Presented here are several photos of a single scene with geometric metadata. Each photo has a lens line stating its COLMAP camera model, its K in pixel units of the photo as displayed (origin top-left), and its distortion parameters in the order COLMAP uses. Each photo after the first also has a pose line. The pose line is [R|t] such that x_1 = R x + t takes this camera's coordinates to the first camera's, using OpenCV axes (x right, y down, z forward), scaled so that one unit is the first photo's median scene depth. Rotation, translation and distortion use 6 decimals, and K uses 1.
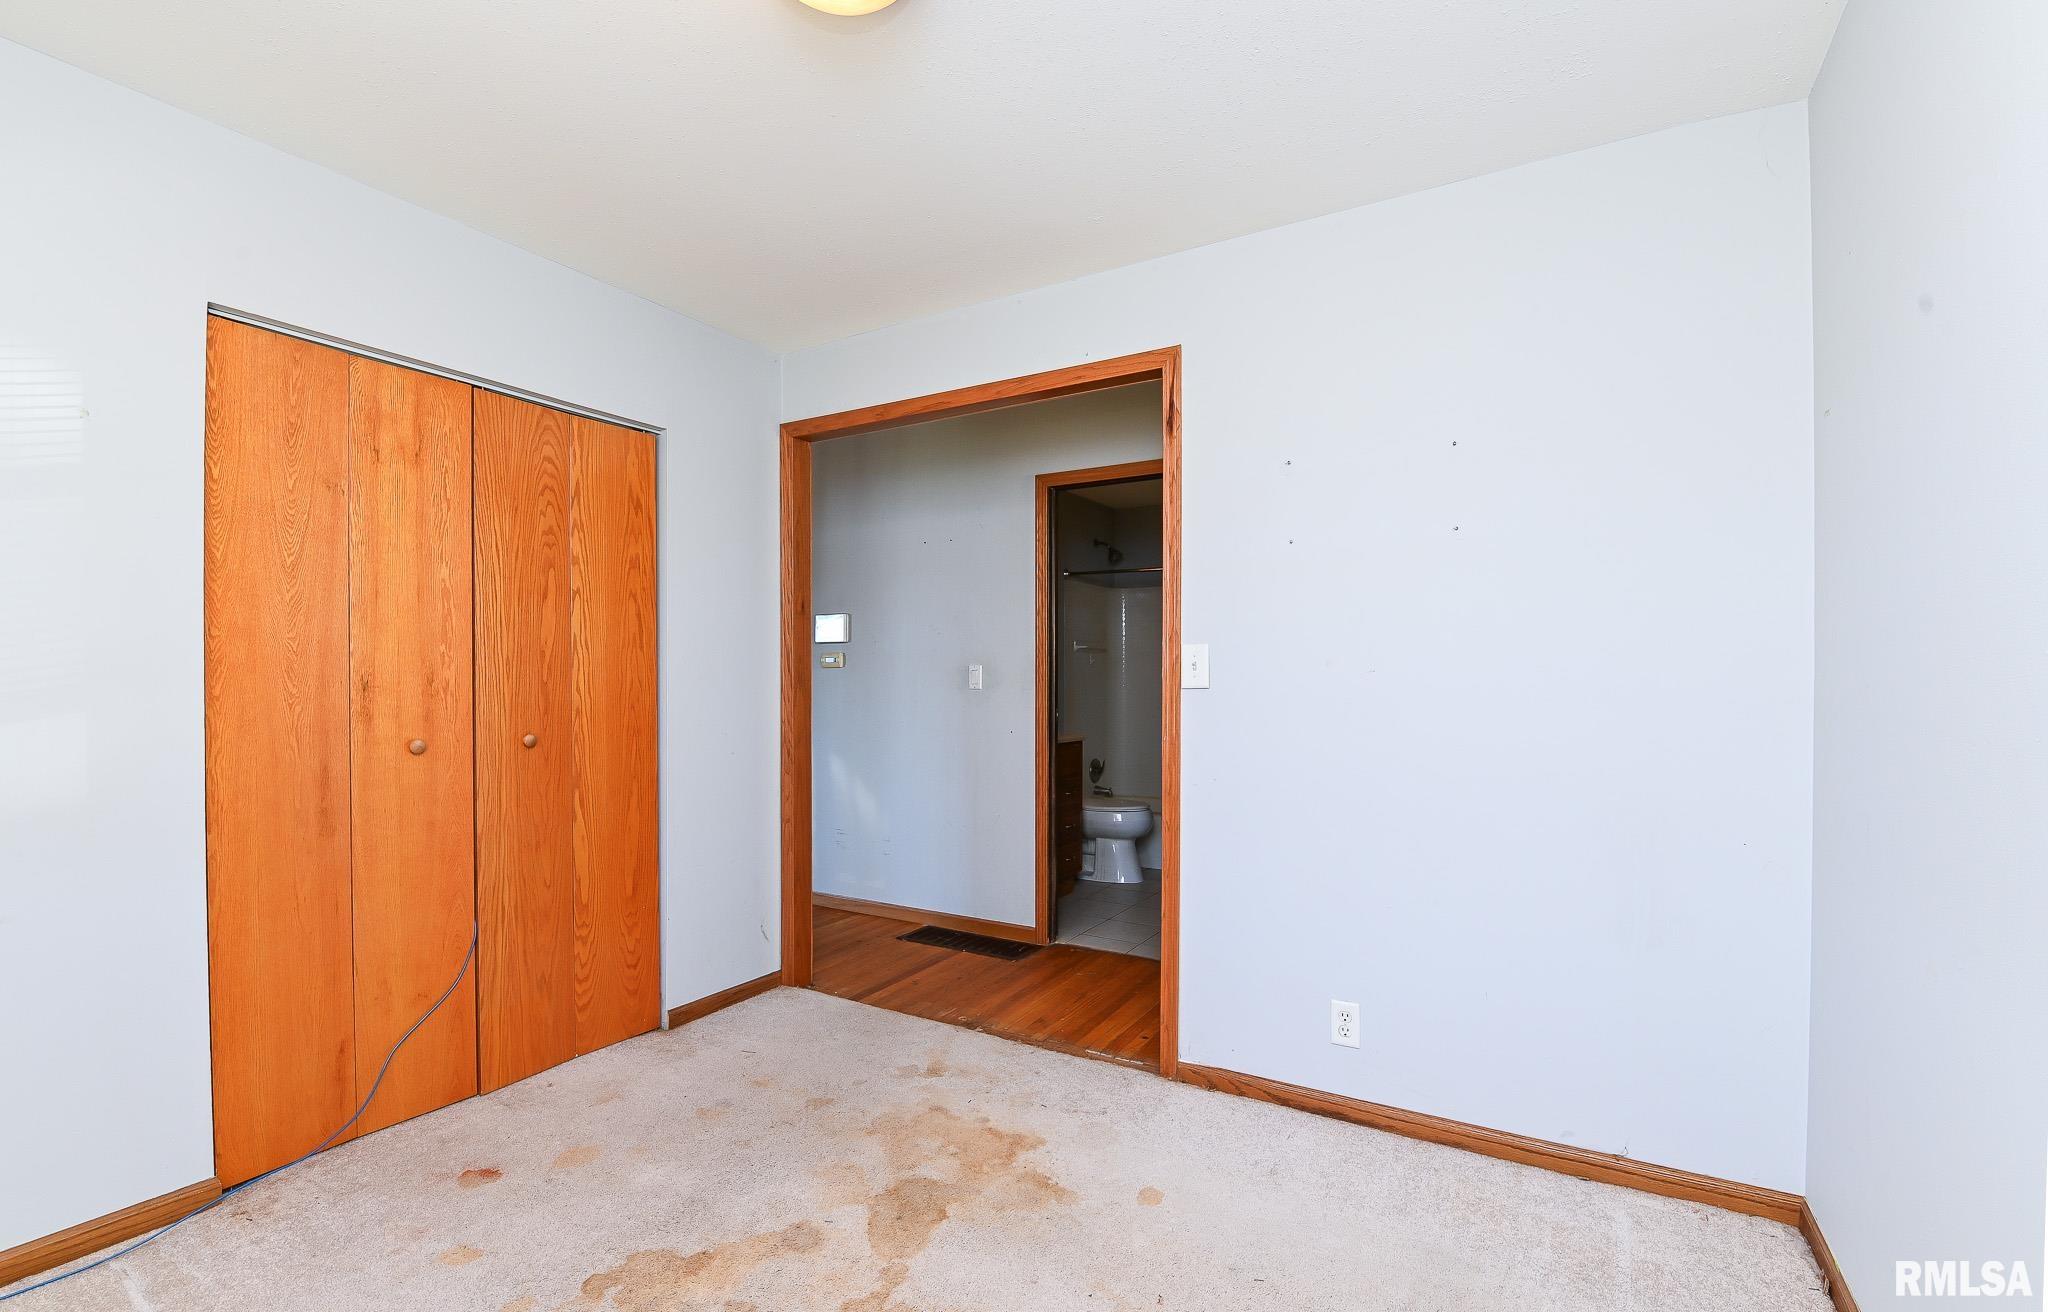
lens RADIAL K [[890.9, 0, 1055.8], [0, 890.9, 673.9], [0, 0, 1]] dist [-0.015449, -0.001378]
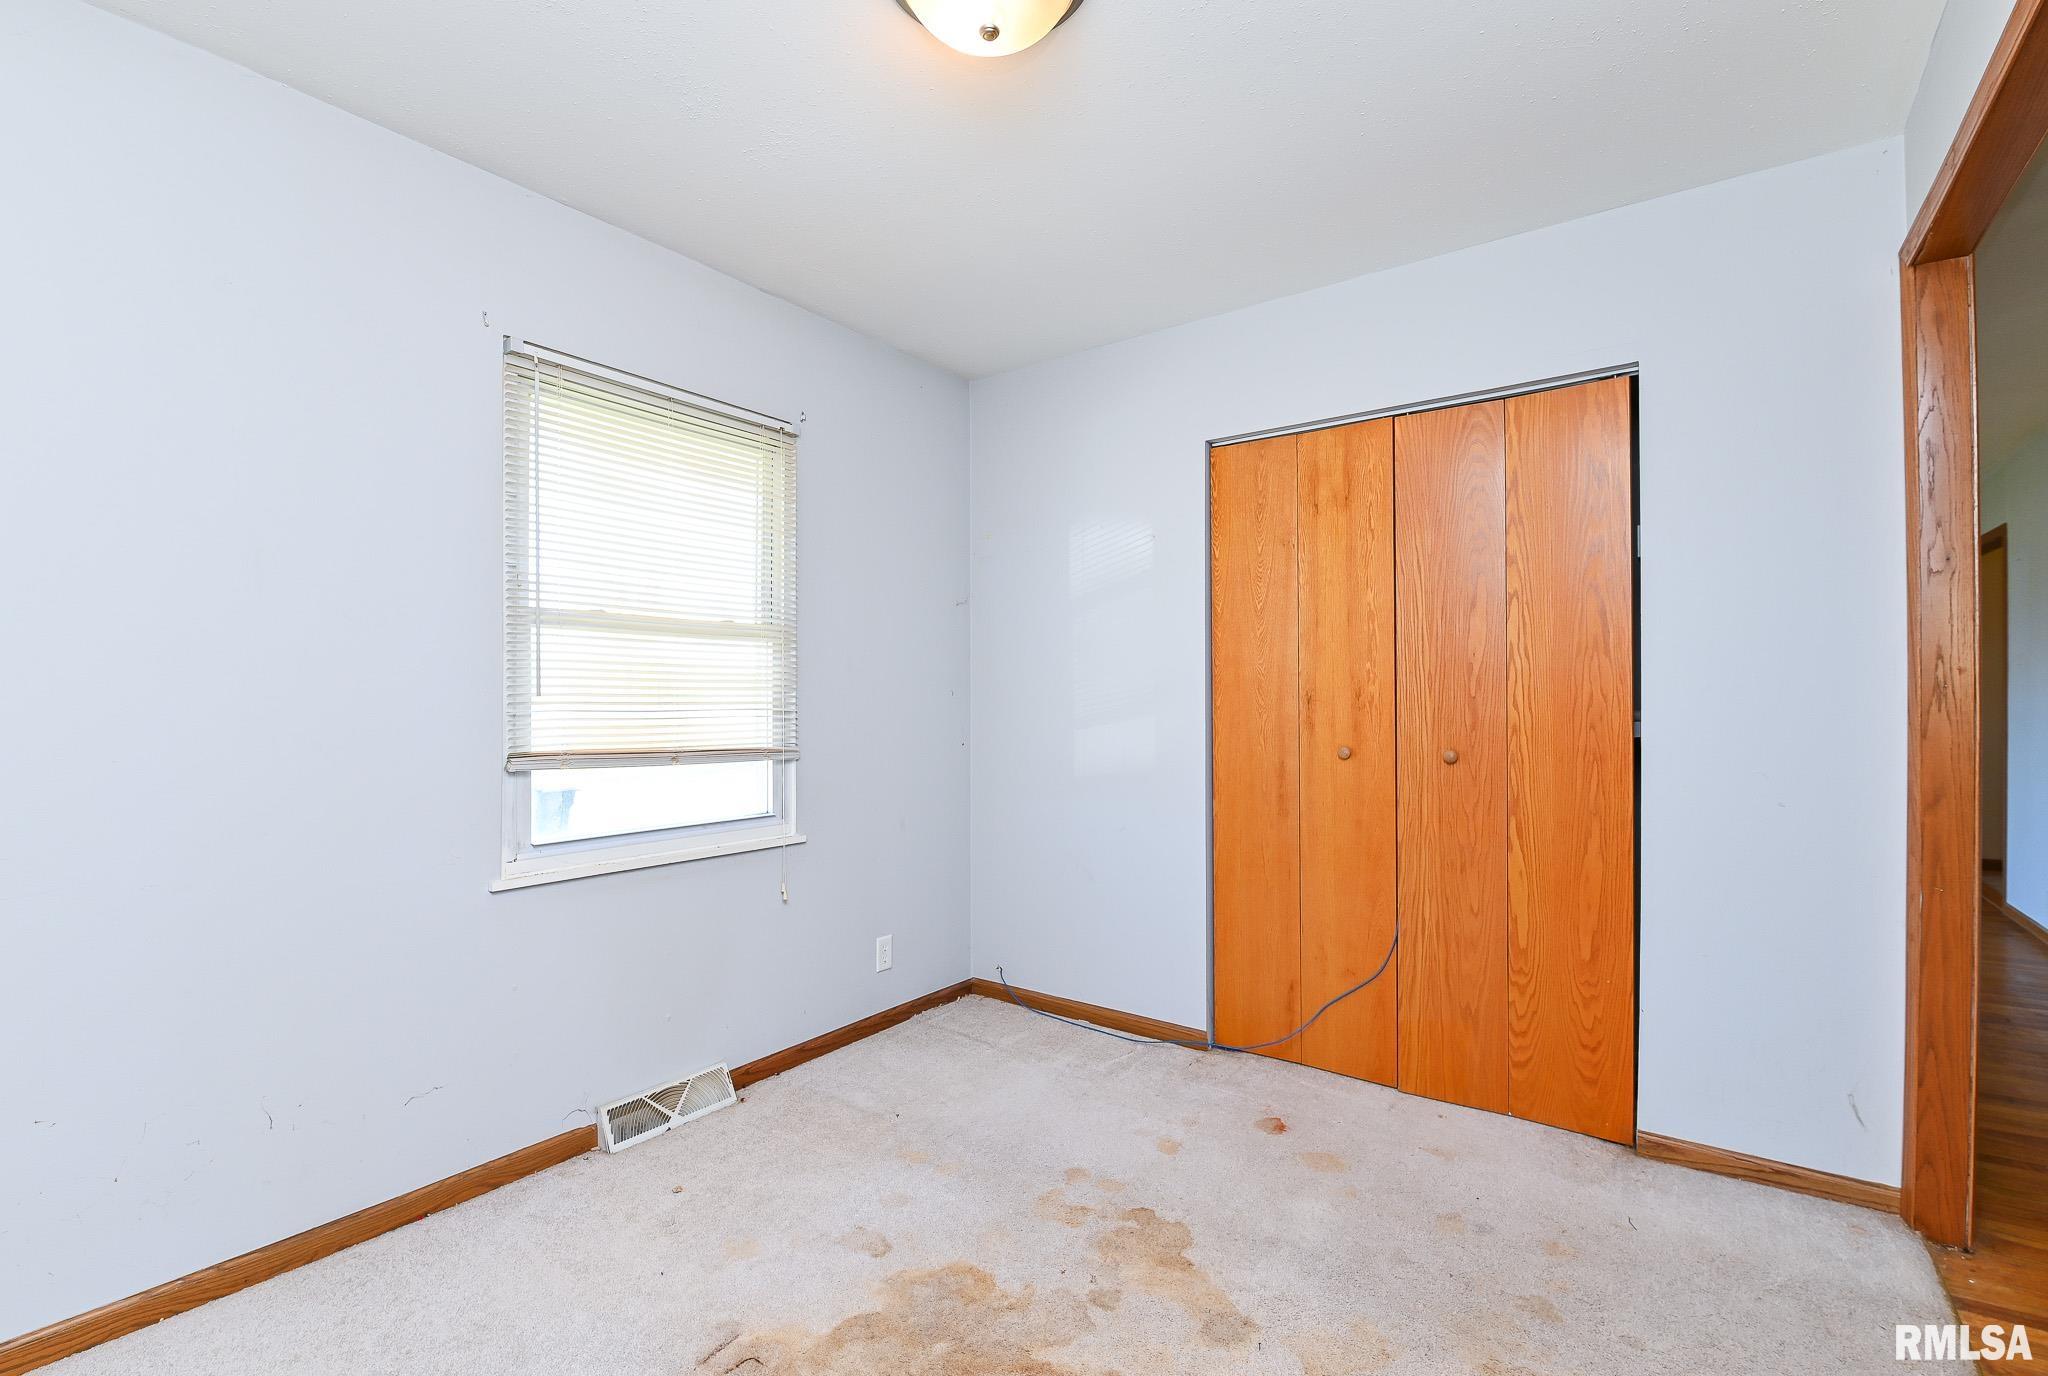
lens RADIAL K [[920.7, 0, 1030.6], [0, 920.7, 698.3], [0, 0, 1]] dist [-0.009819, -0.000803]
pose [[-0.124393, -0.003093, -0.992228, 0.499329], [0.007506, 0.999964, -0.004058, 0.013176], [0.992205, -0.007952, -0.124365, 0.725363]]
